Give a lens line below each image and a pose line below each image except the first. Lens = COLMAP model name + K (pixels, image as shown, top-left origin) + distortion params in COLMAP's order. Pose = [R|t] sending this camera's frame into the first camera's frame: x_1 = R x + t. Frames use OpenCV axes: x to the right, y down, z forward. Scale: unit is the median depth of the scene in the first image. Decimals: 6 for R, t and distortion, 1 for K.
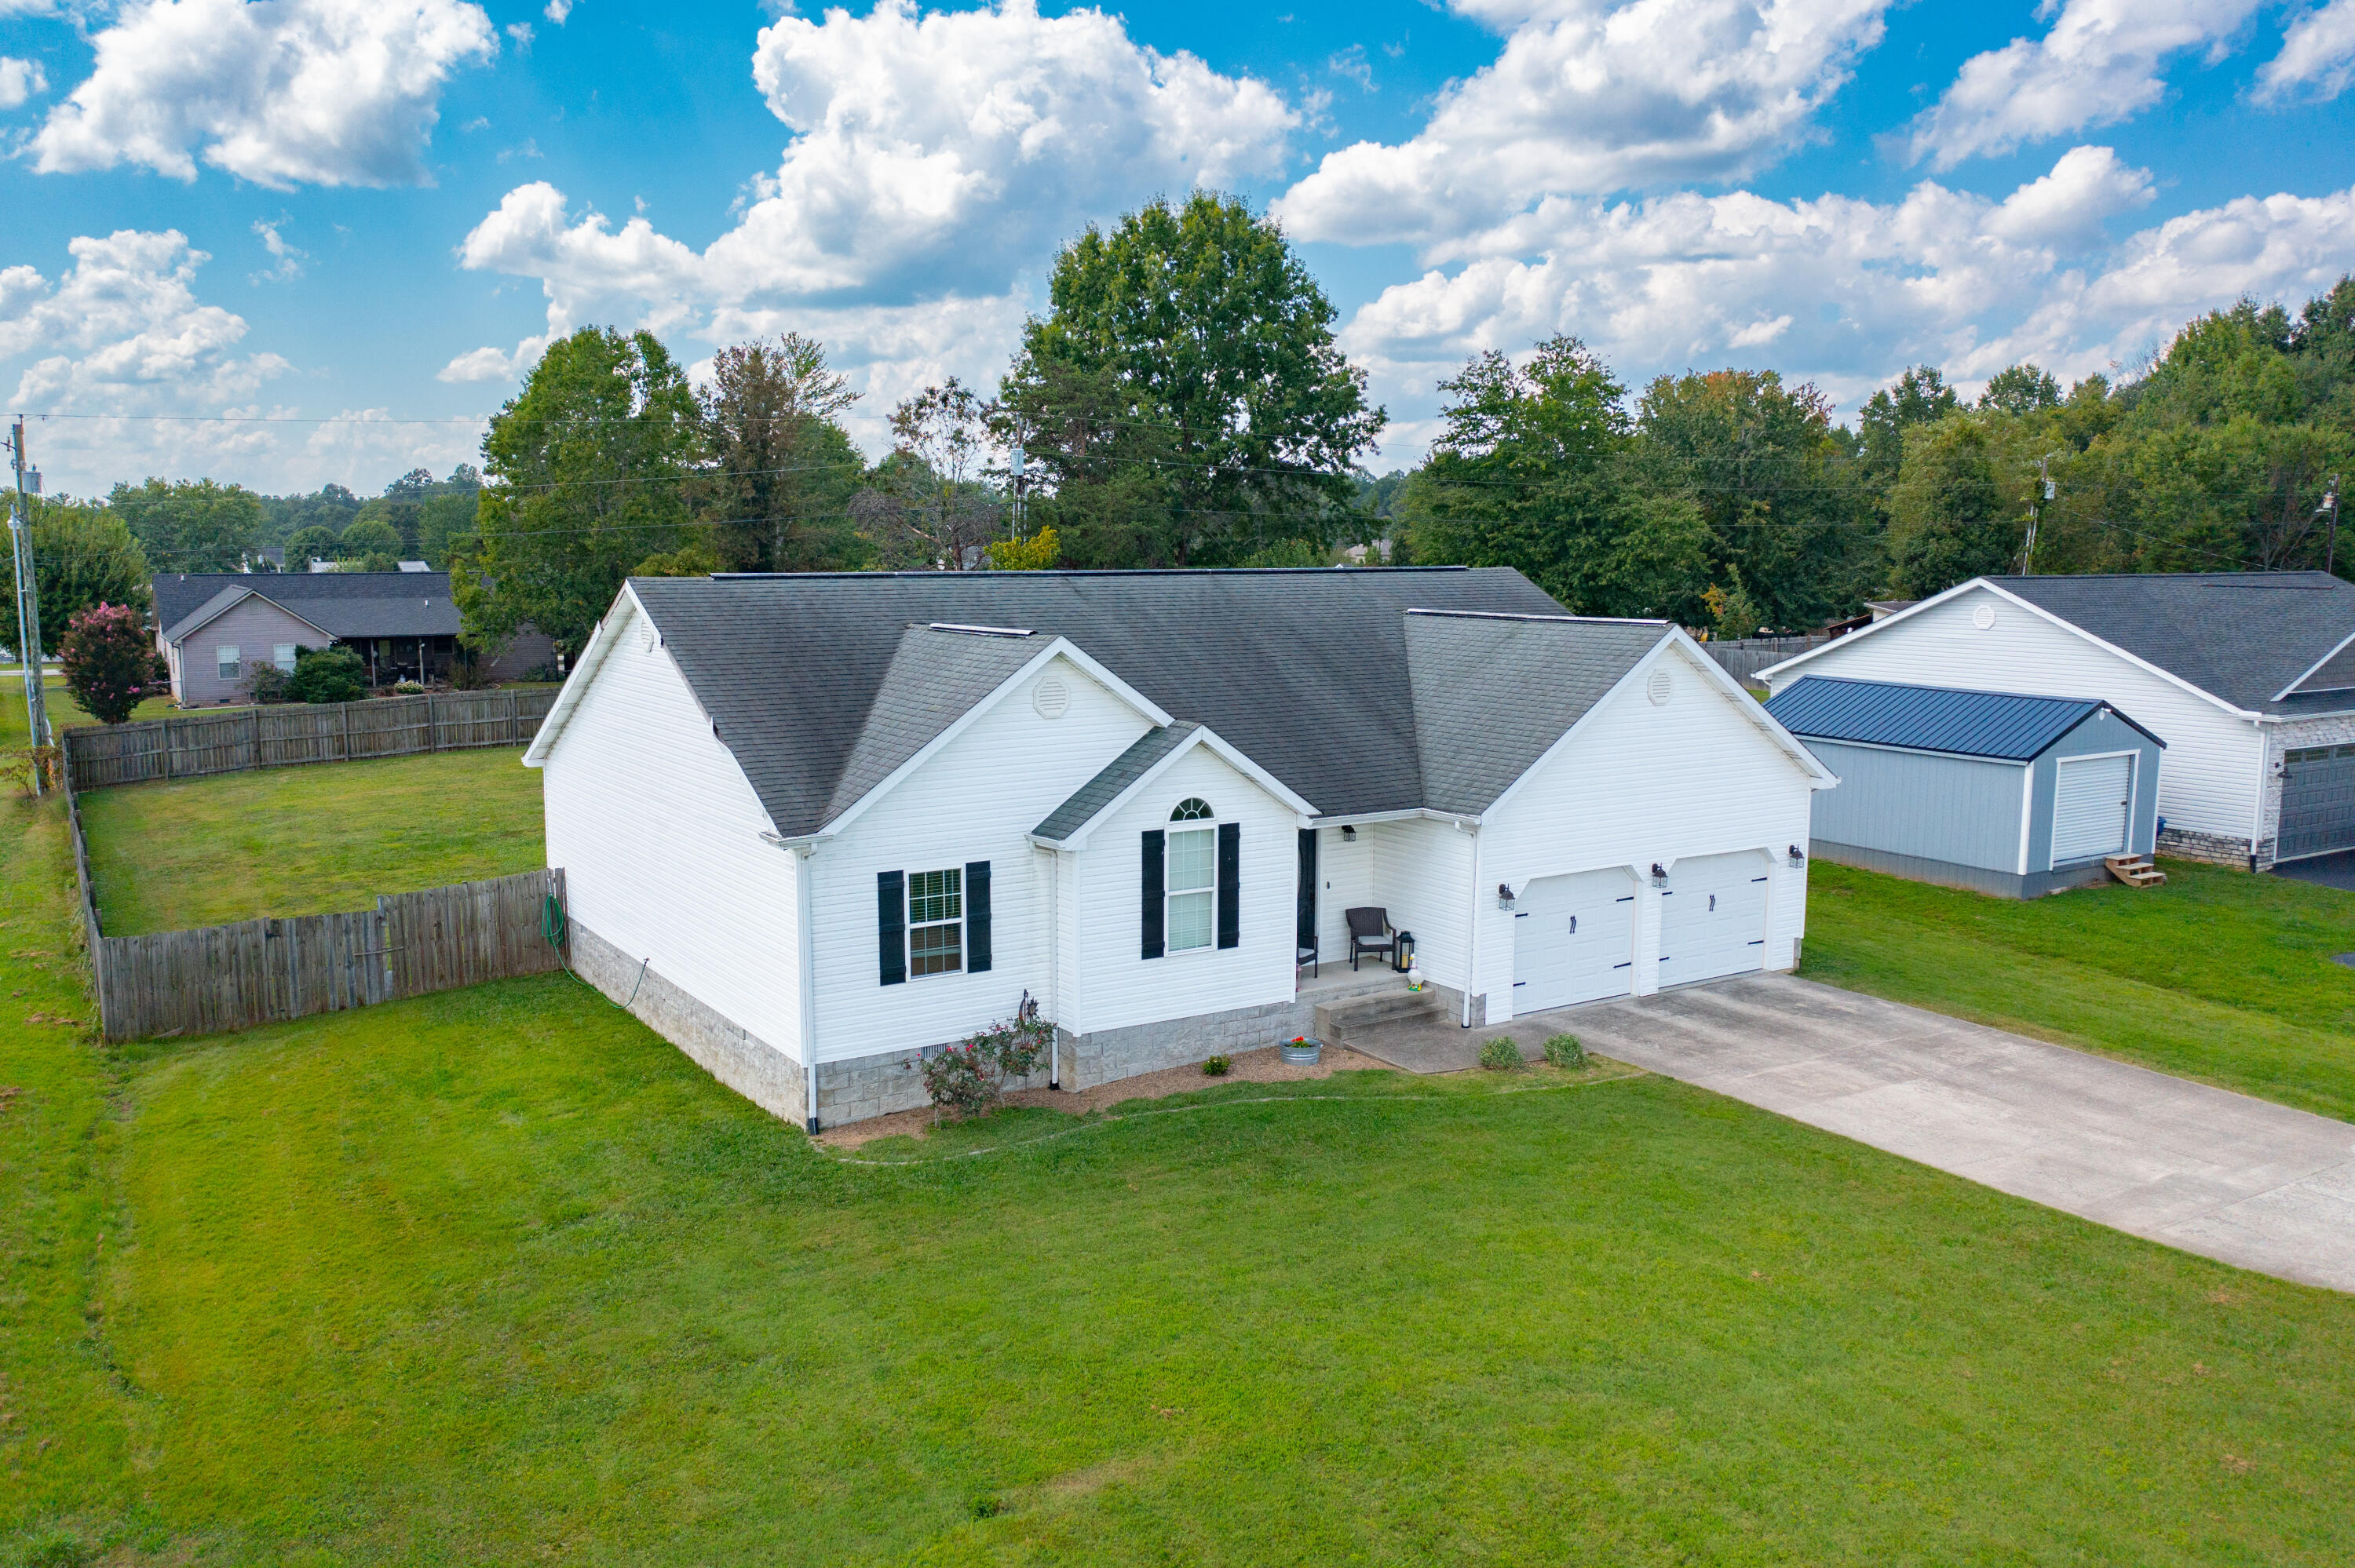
lens RADIAL K [[1849.2, 0, 1176.4], [0, 1849.2, 788.0], [0, 0, 1]] dist [-0.012827, 0.005542]
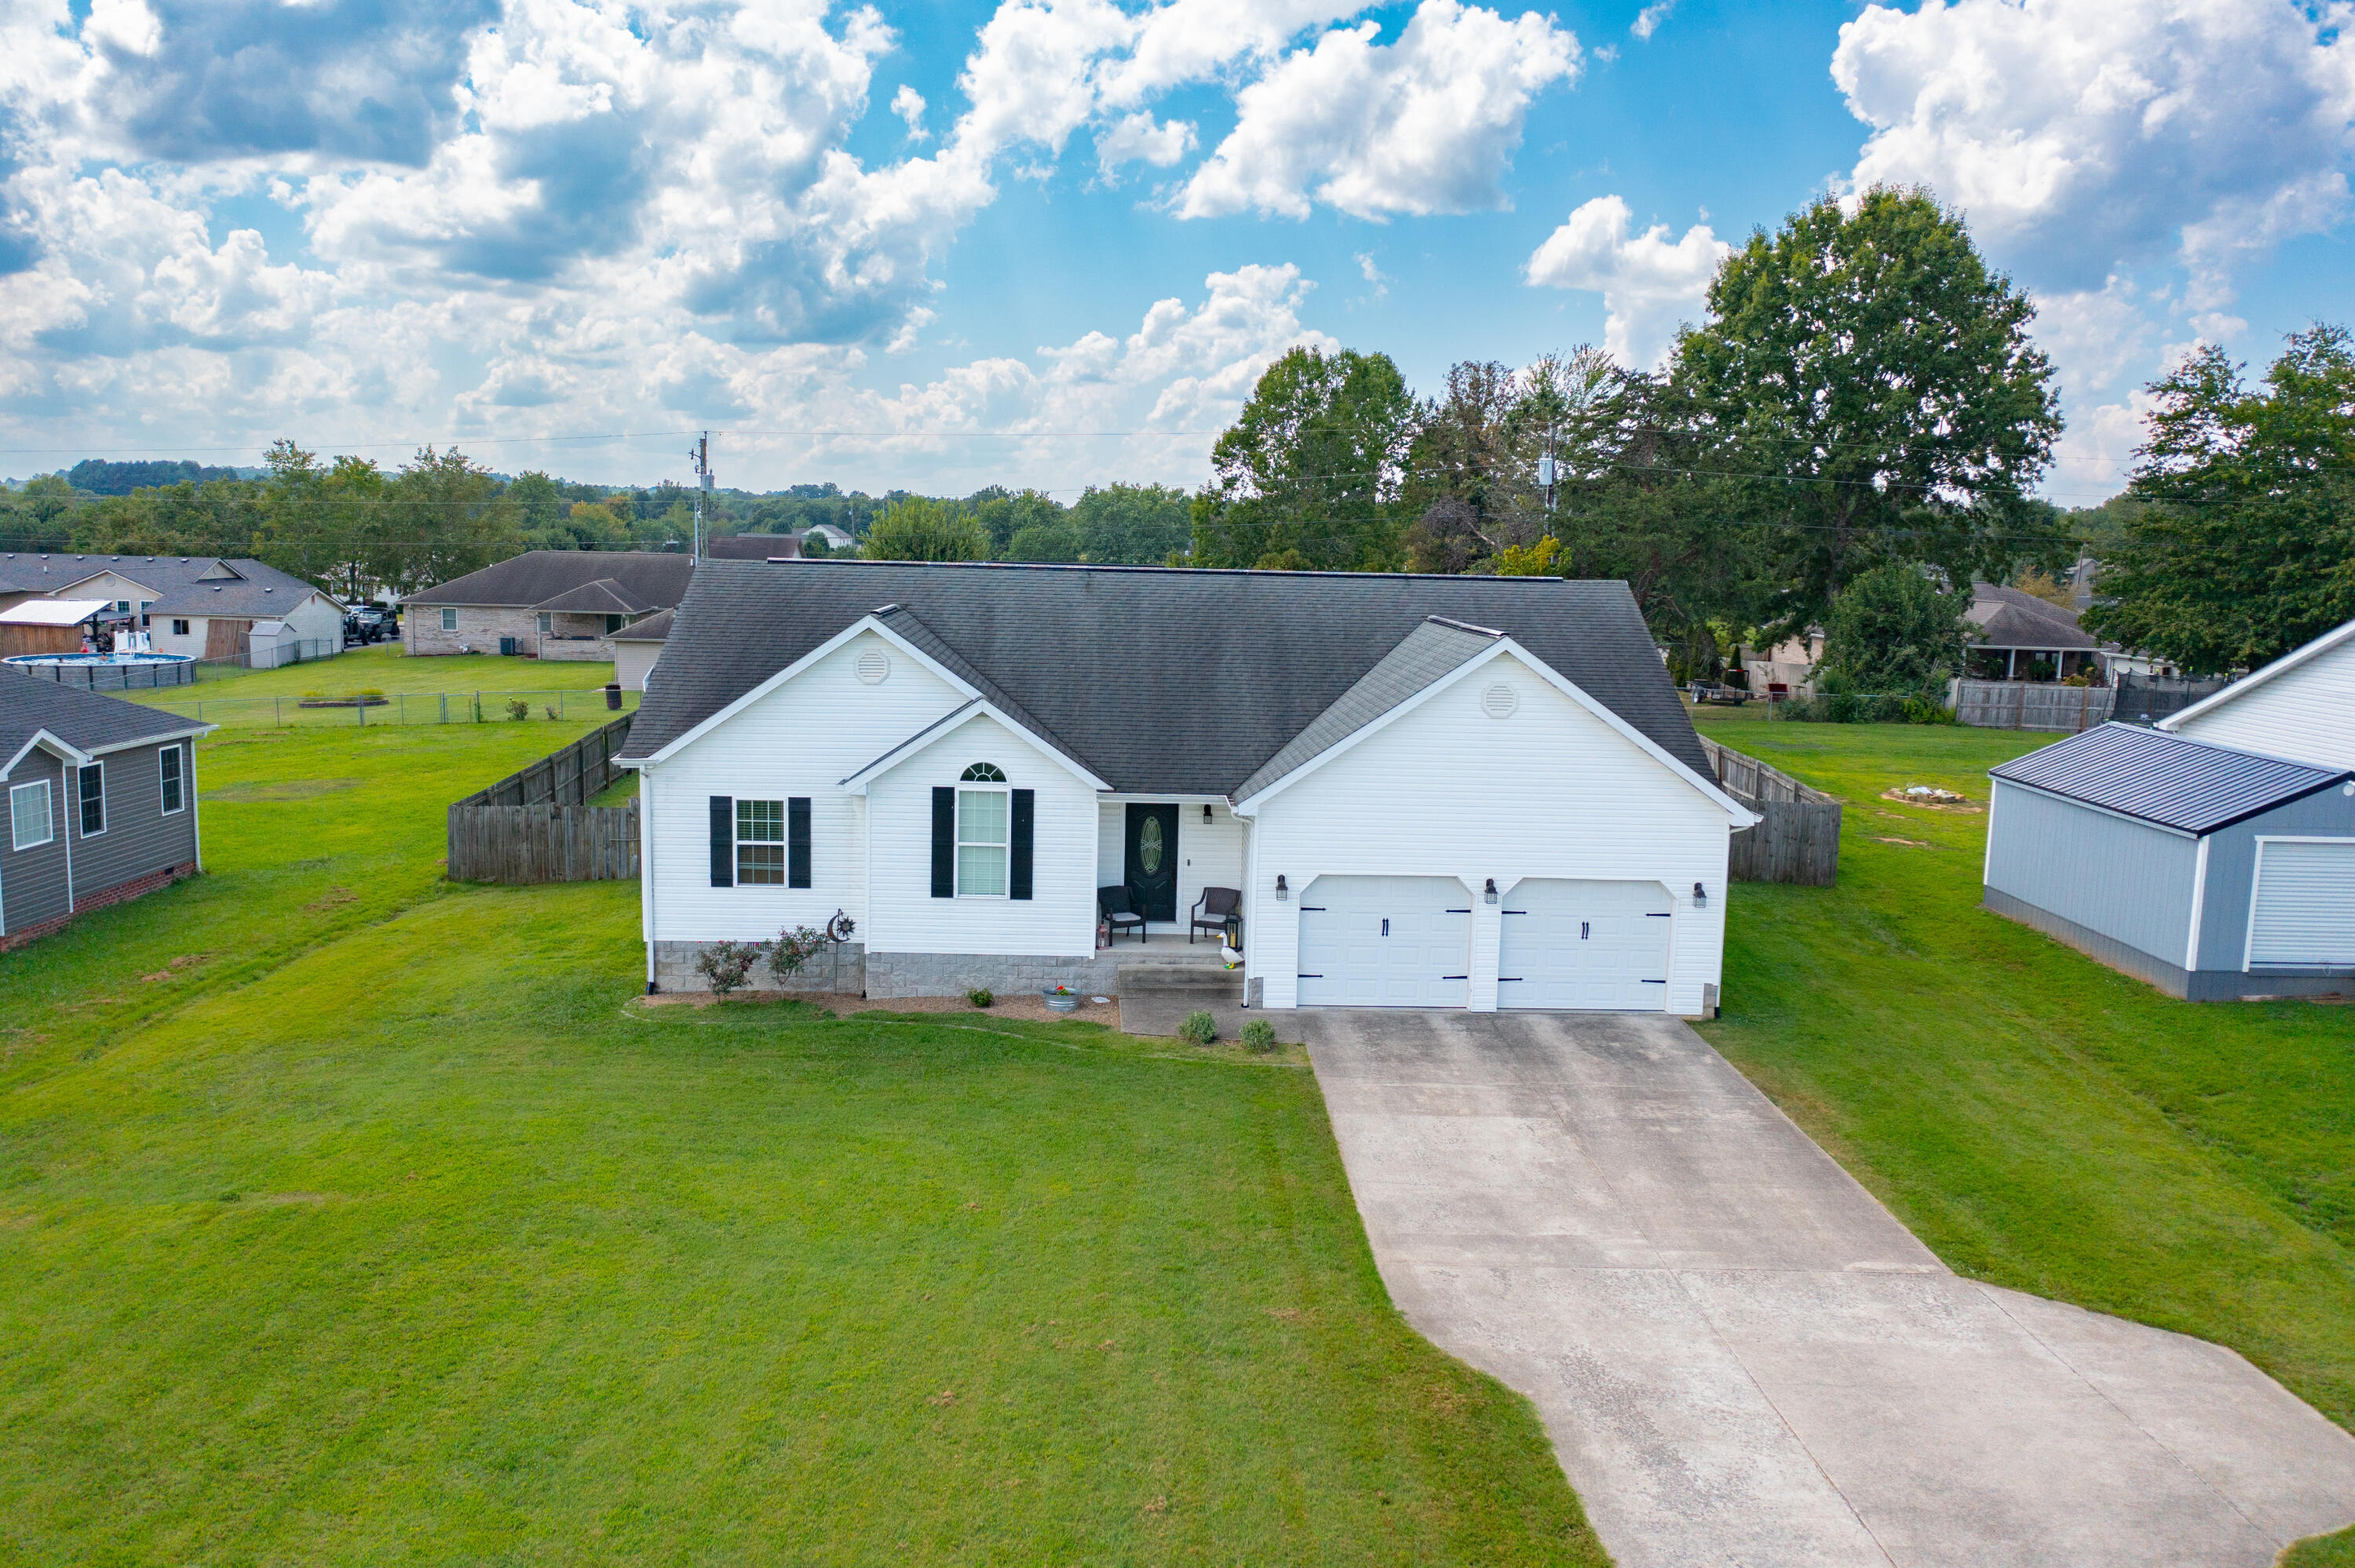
lens RADIAL K [[1849.2, 0, 1177.0], [0, 1849.2, 792.1], [0, 0, 1]] dist [-0.012827, 0.005542]
pose [[0.857654, 0.091405, -0.506039, 0.688217], [-0.092774, 0.995431, 0.022566, -0.013352], [0.505789, 0.027594, 0.862216, 0.072944]]
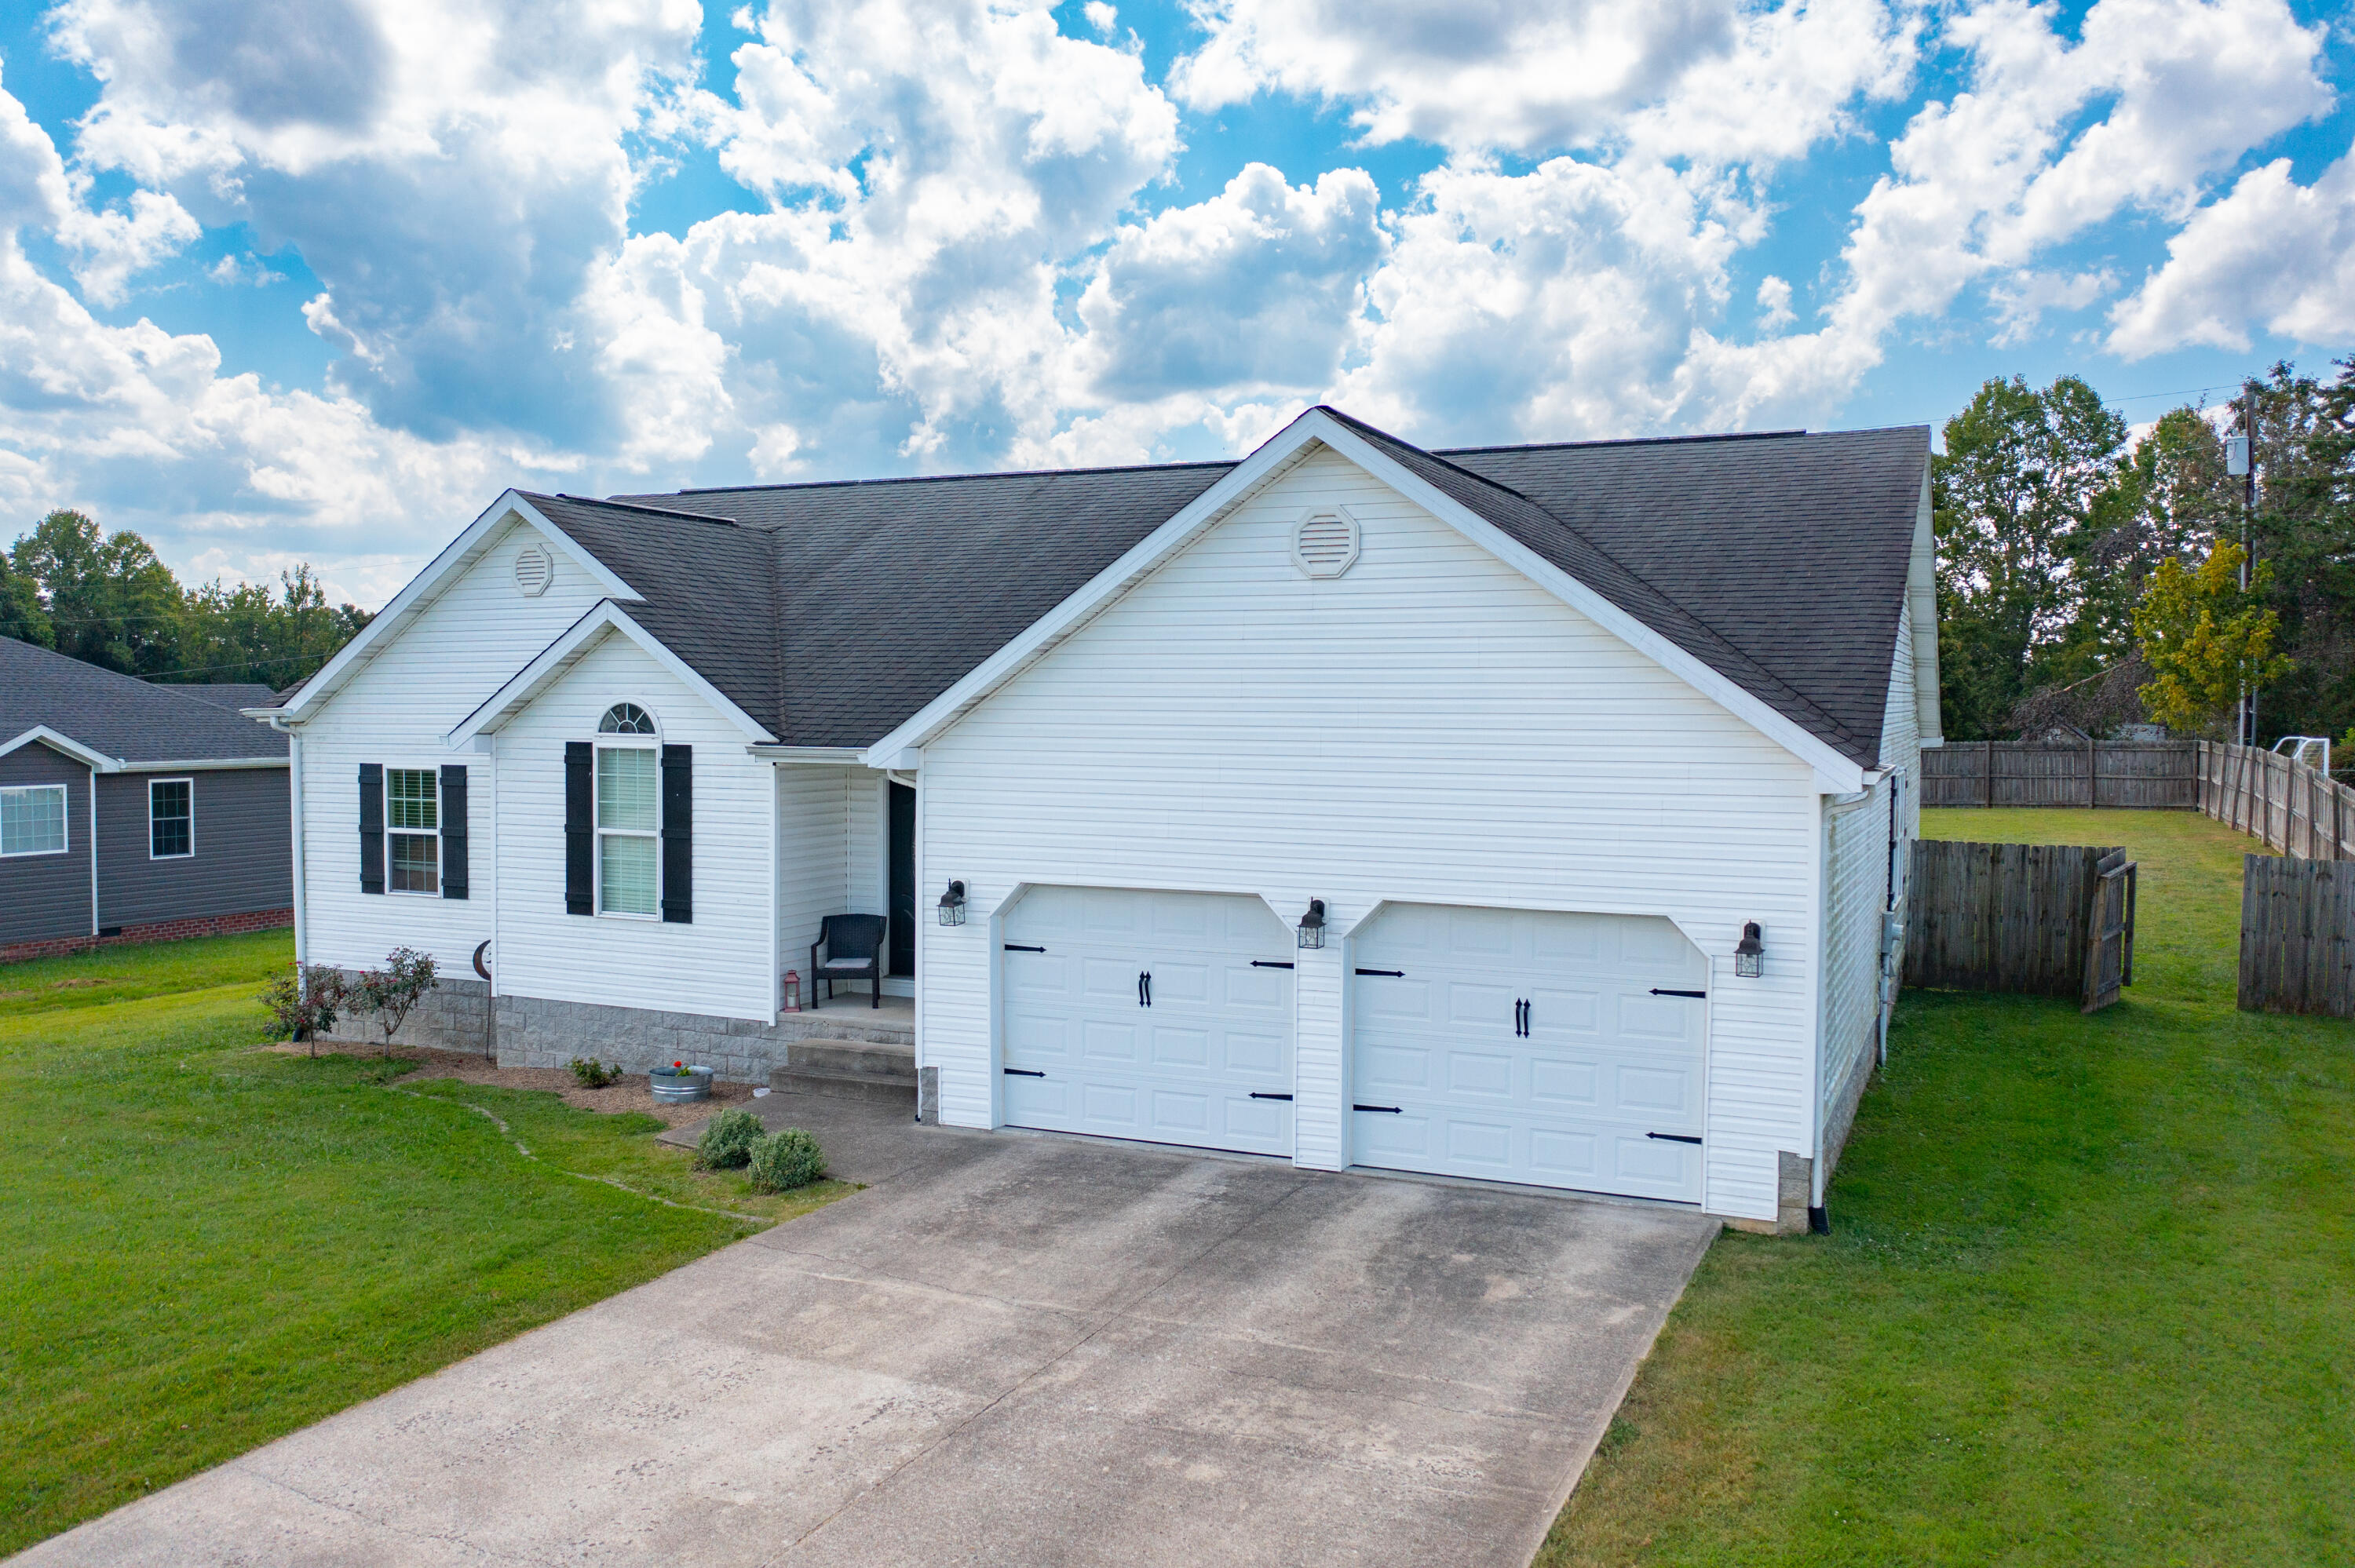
lens RADIAL K [[1849.2, 0, 1184.4], [0, 1849.2, 787.5], [0, 0, 1]] dist [-0.012827, 0.005542]
pose [[0.538571, 0.040822, -0.841591, 0.739364], [-0.118644, 0.992548, -0.027782, 0.032561], [0.834185, 0.114812, 0.539401, 0.788581]]
